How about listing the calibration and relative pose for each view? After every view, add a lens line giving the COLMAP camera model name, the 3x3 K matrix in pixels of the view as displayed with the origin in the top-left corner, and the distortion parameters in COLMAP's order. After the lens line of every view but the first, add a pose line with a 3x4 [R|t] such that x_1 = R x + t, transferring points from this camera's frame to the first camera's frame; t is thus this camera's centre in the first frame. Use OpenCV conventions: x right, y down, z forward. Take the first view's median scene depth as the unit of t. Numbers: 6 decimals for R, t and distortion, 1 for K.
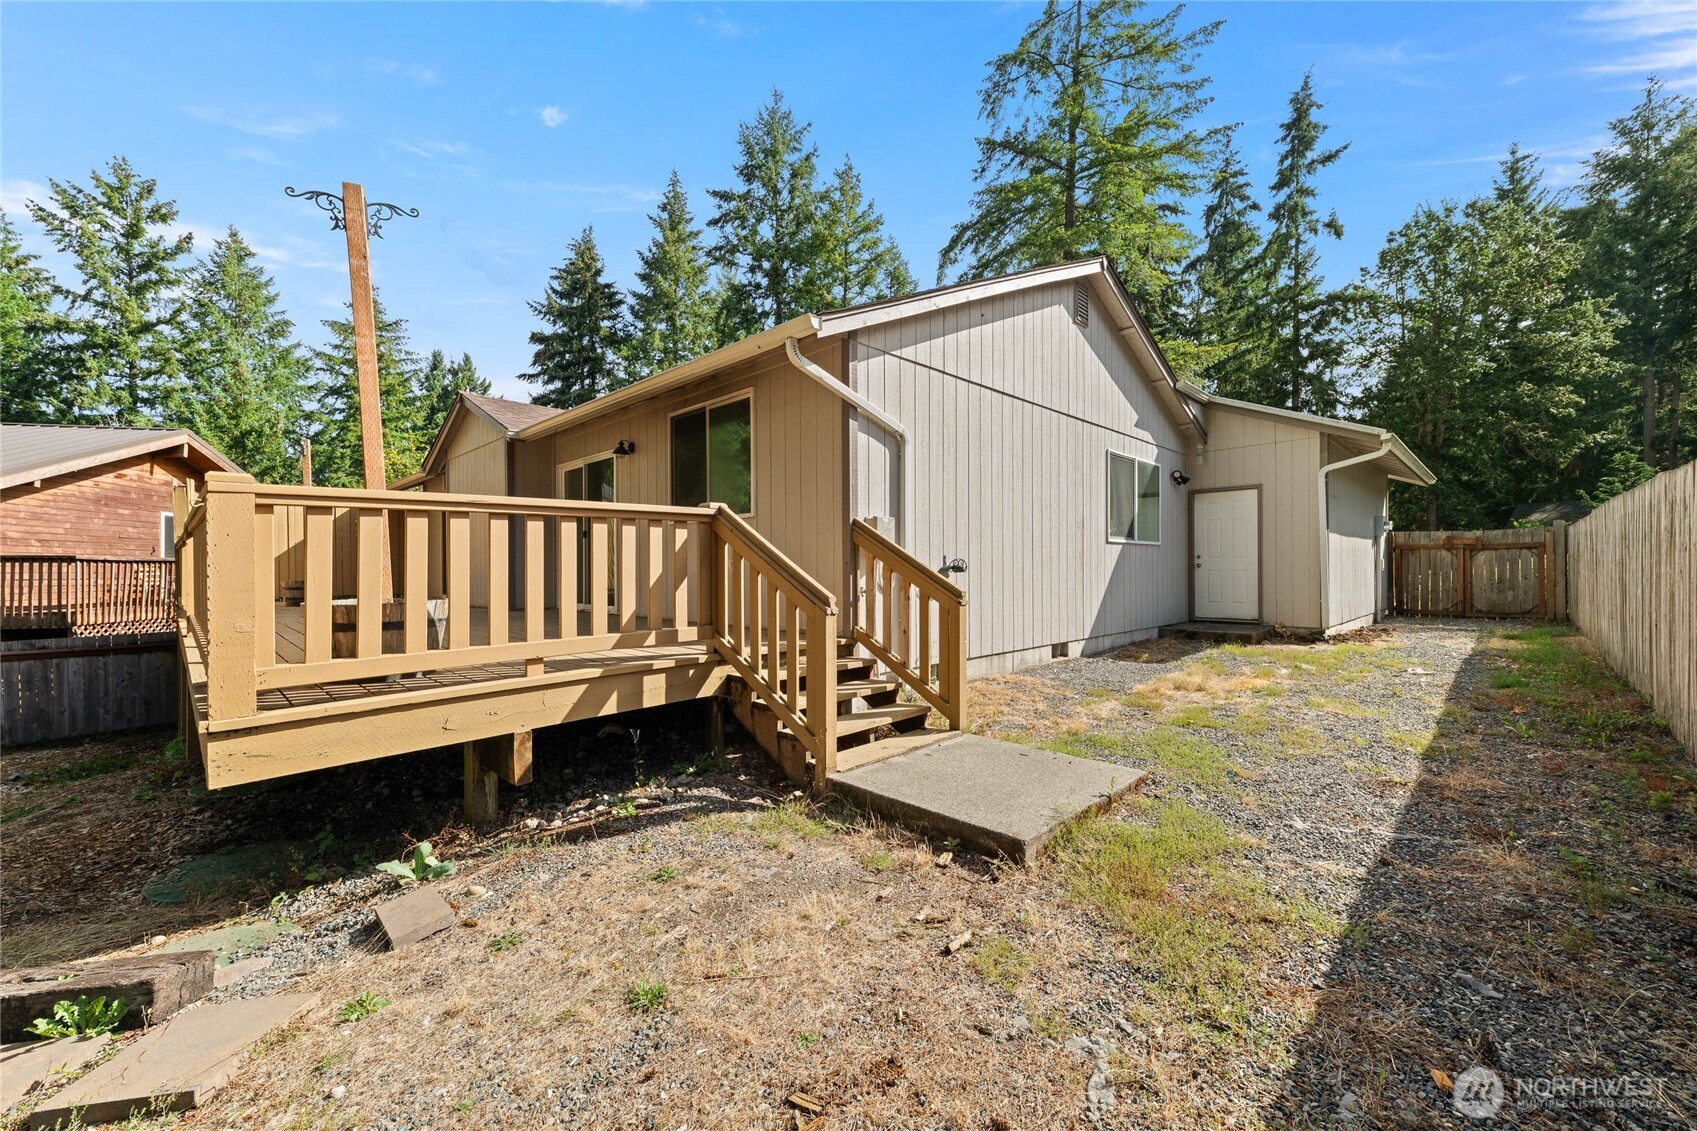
lens RADIAL K [[665.2, 0, 888.1], [0, 665.2, 568.4], [0, 0, 1]] dist [0.020199, 0.002661]
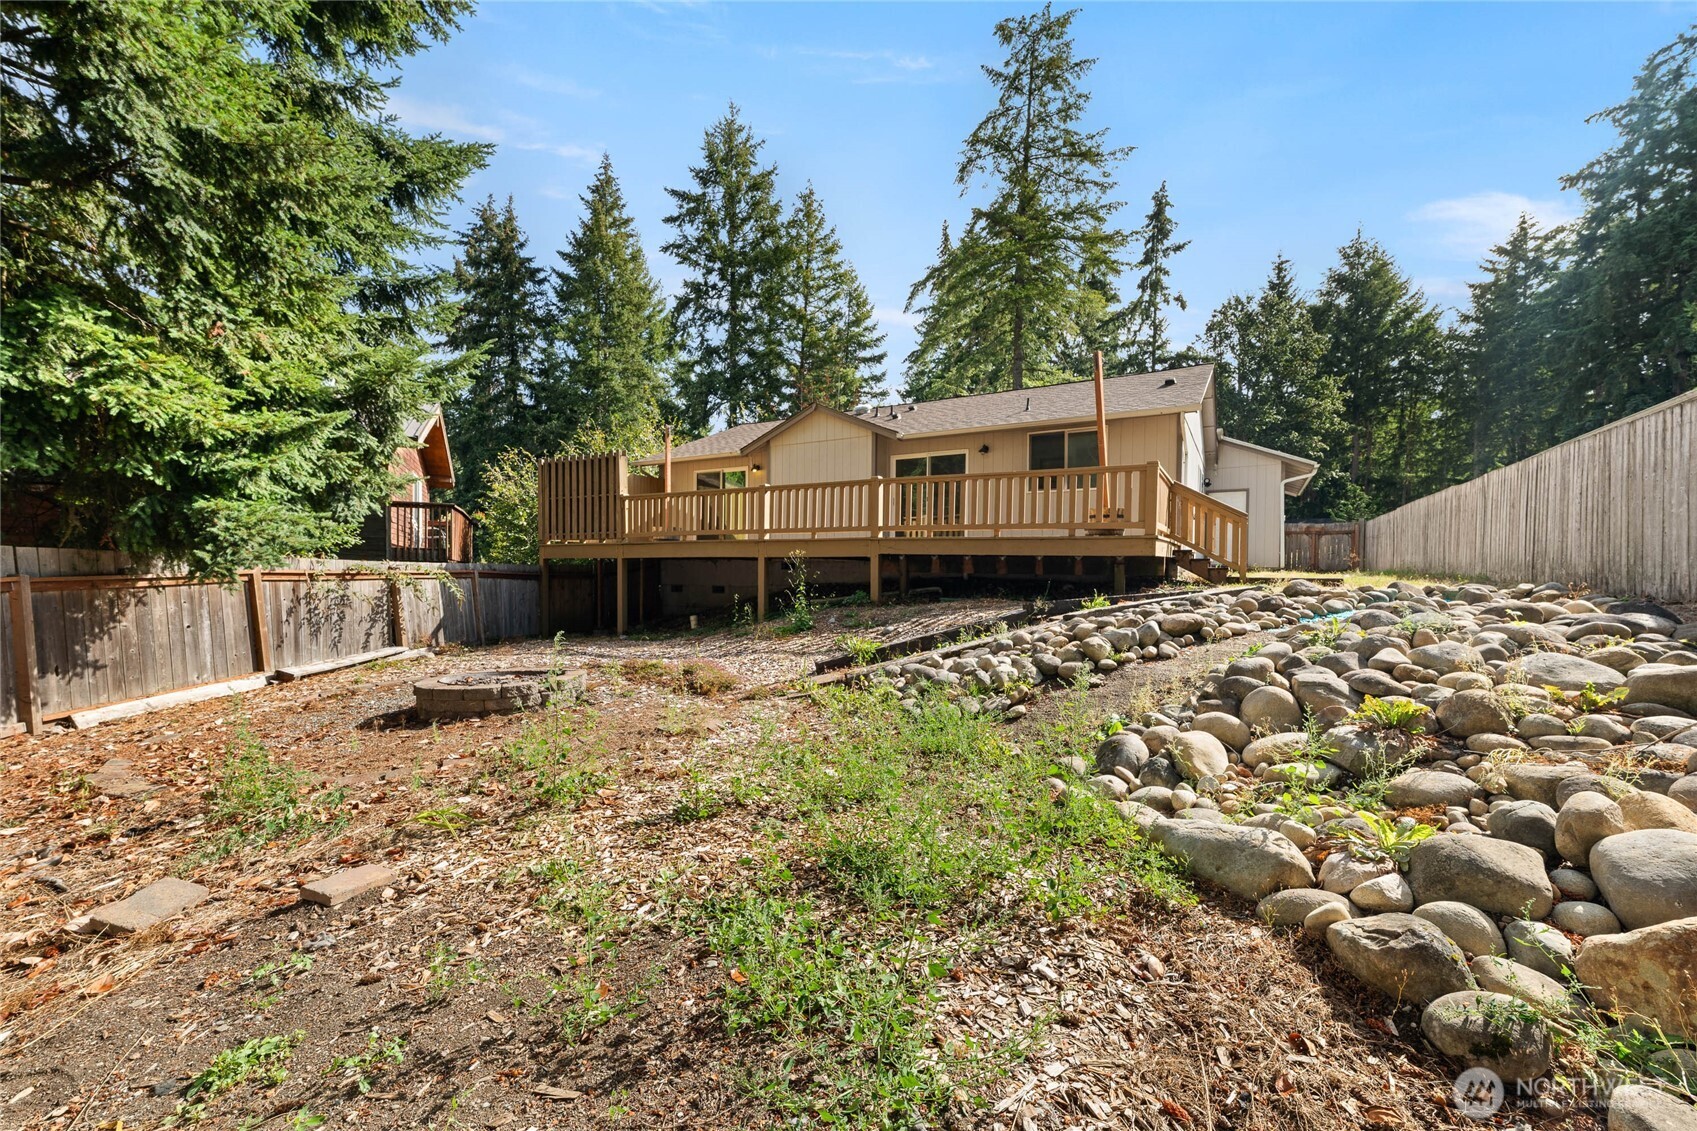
lens RADIAL K [[665.2, 0, 896.6], [0, 665.2, 586.0], [0, 0, 1]] dist [0.020199, 0.002661]
pose [[0.964544, 0.008618, 0.263782, -0.205722], [-0.014704, 0.999669, 0.021103, 0.027667], [-0.263513, -0.024234, 0.964351, -0.120918]]
